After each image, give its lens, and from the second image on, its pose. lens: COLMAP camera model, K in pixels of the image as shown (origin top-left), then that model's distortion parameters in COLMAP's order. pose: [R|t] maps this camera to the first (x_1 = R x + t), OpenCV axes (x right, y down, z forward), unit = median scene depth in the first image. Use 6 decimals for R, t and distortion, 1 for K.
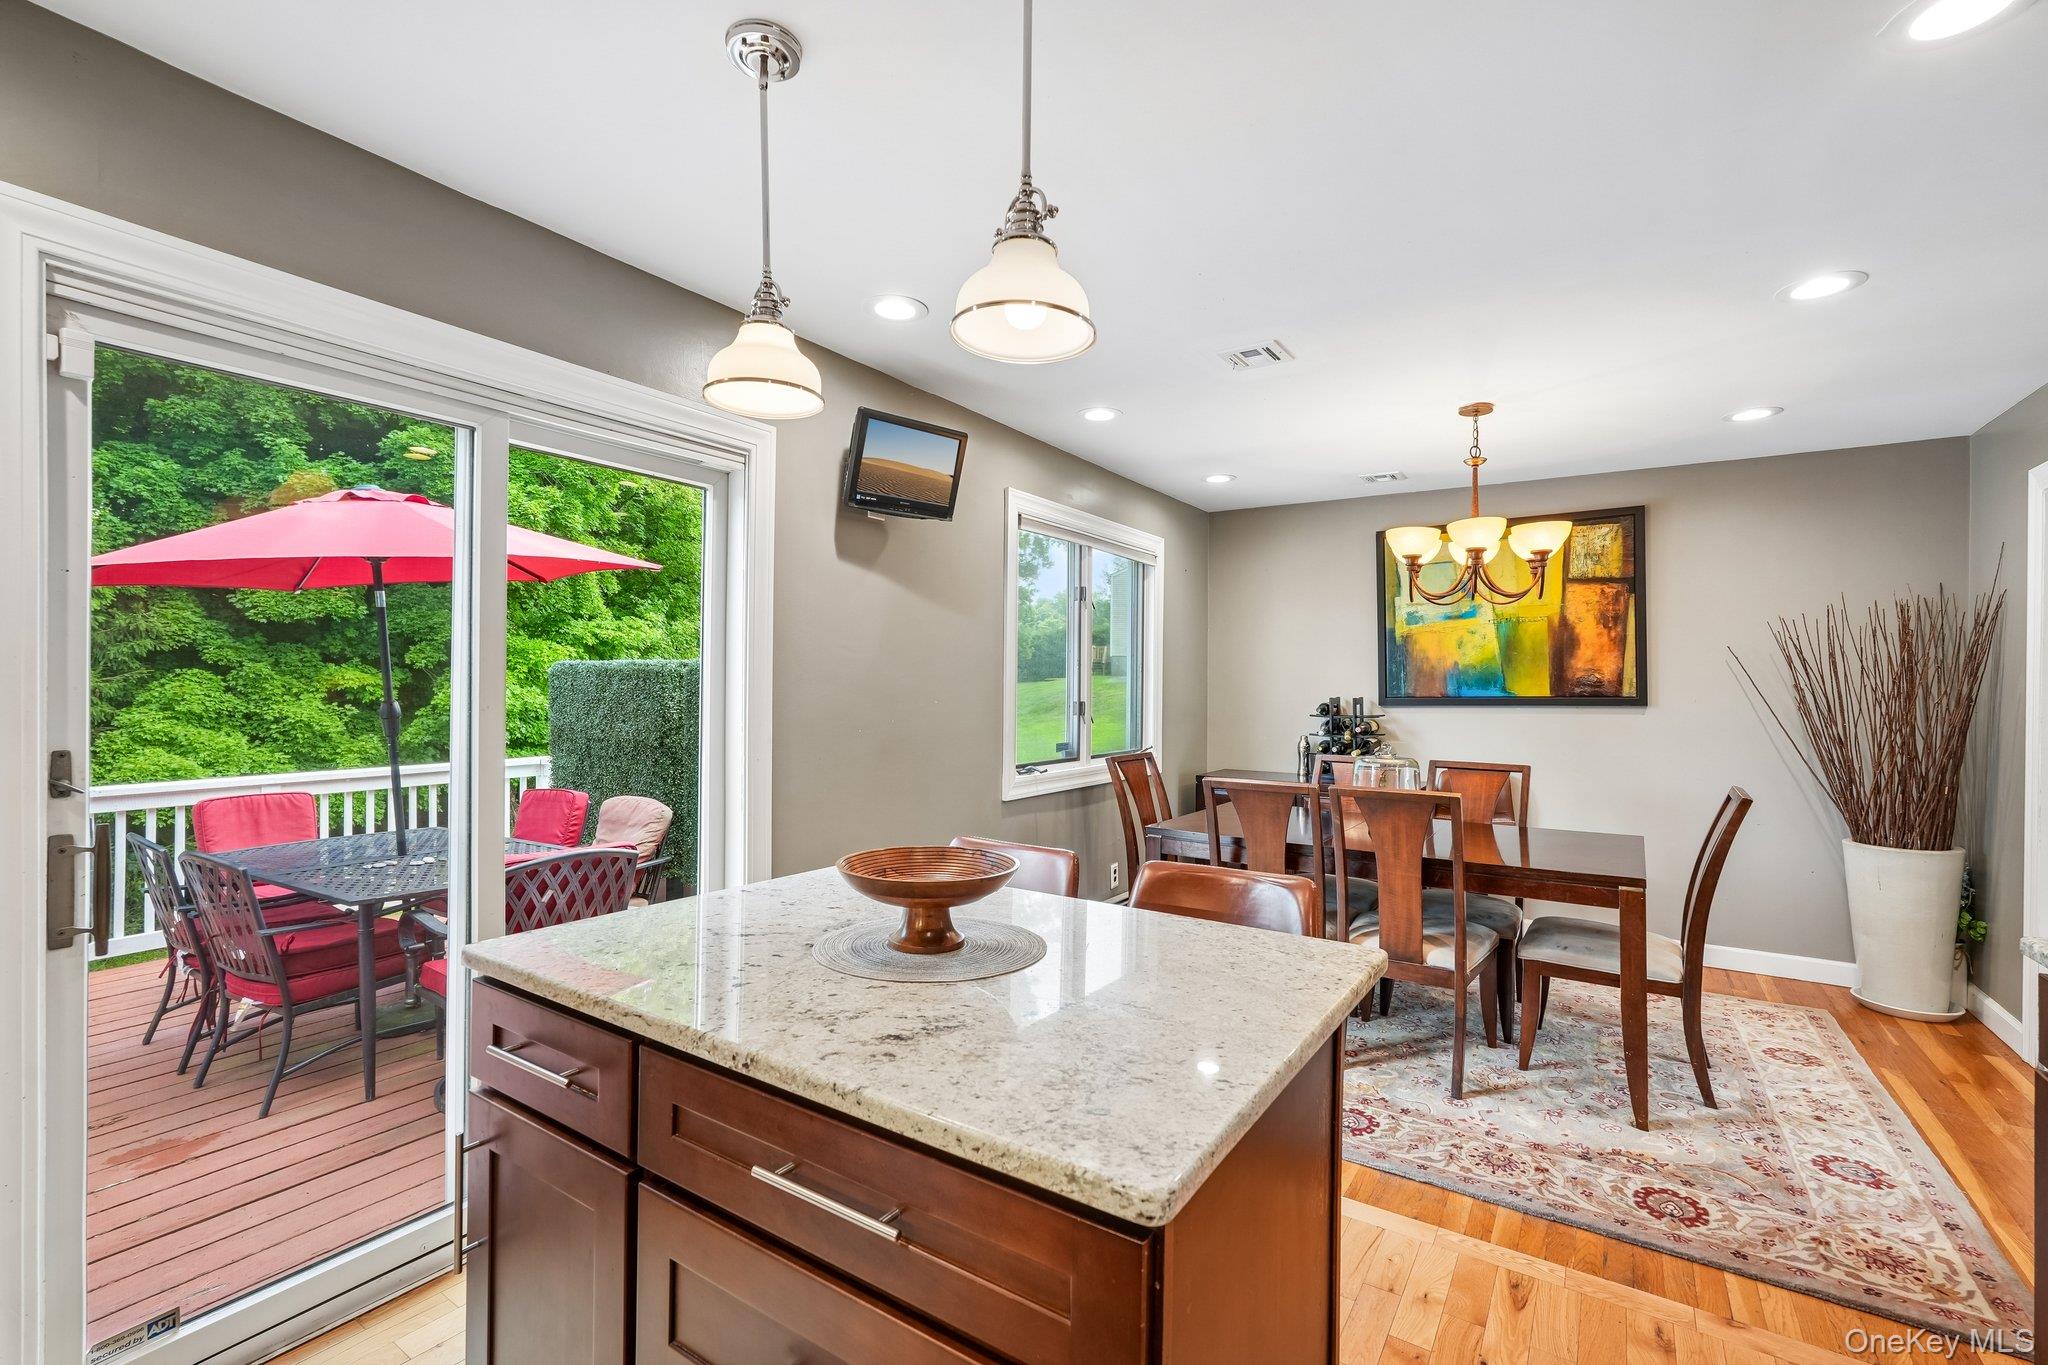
lens RADIAL K [[894.6, 0, 1027.4], [0, 894.6, 683.1], [0, 0, 1]] dist [-0.015422, 0.006441]
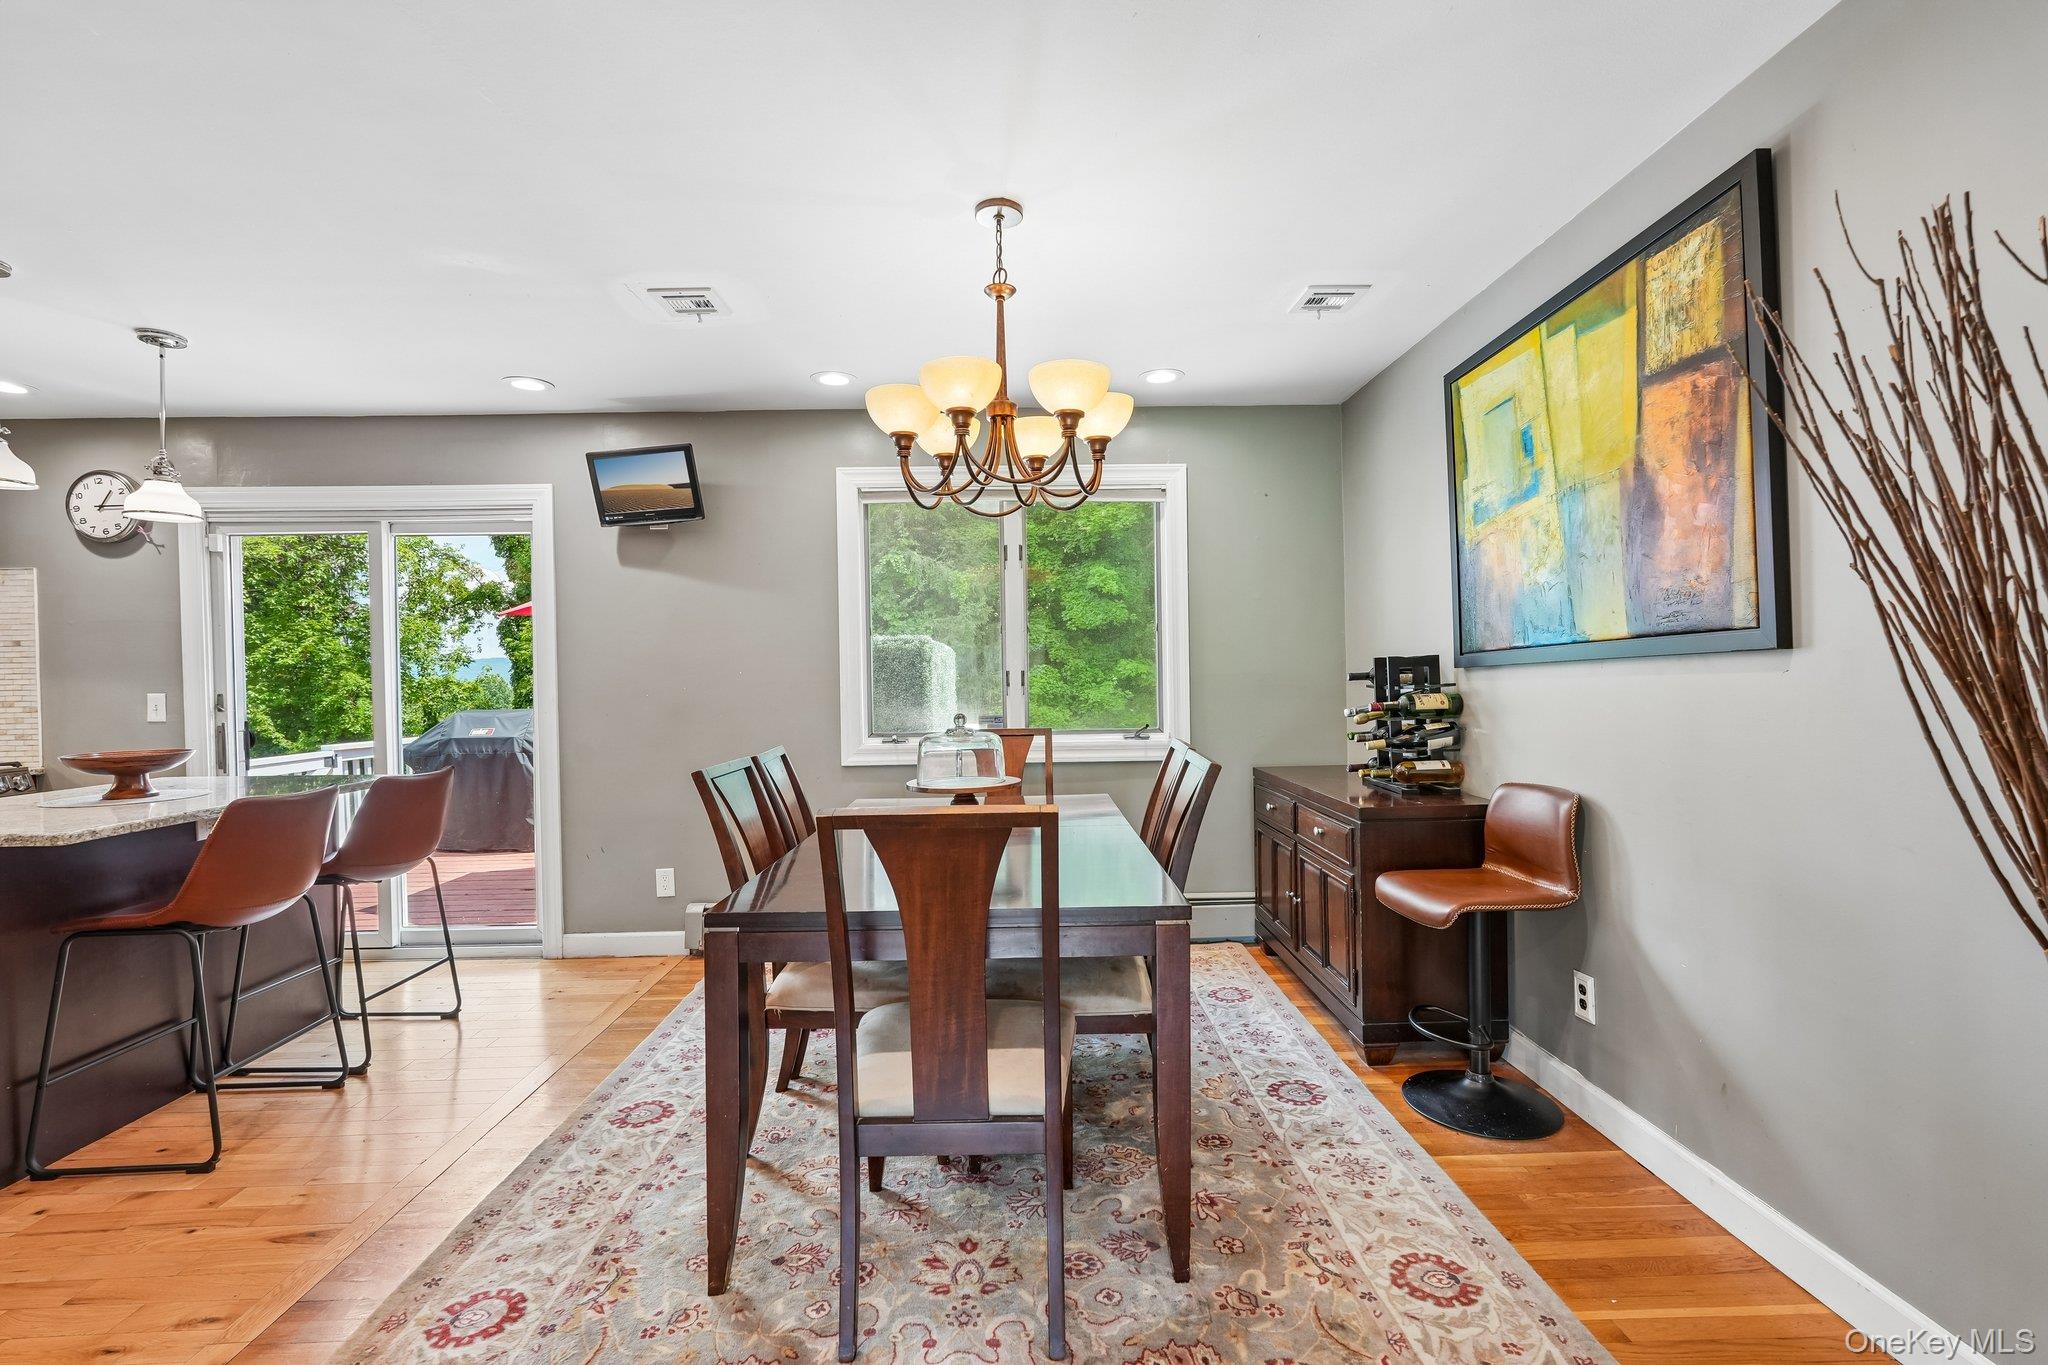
lens RADIAL K [[894.6, 0, 1027.4], [0, 894.6, 683.1], [0, 0, 1]] dist [-0.015422, 0.006441]
pose [[0.569859, -0.011784, -0.821658, 0.818675], [0.023914, 0.999711, 0.002248, 0.032569], [0.821394, -0.020930, 0.569977, 0.483965]]
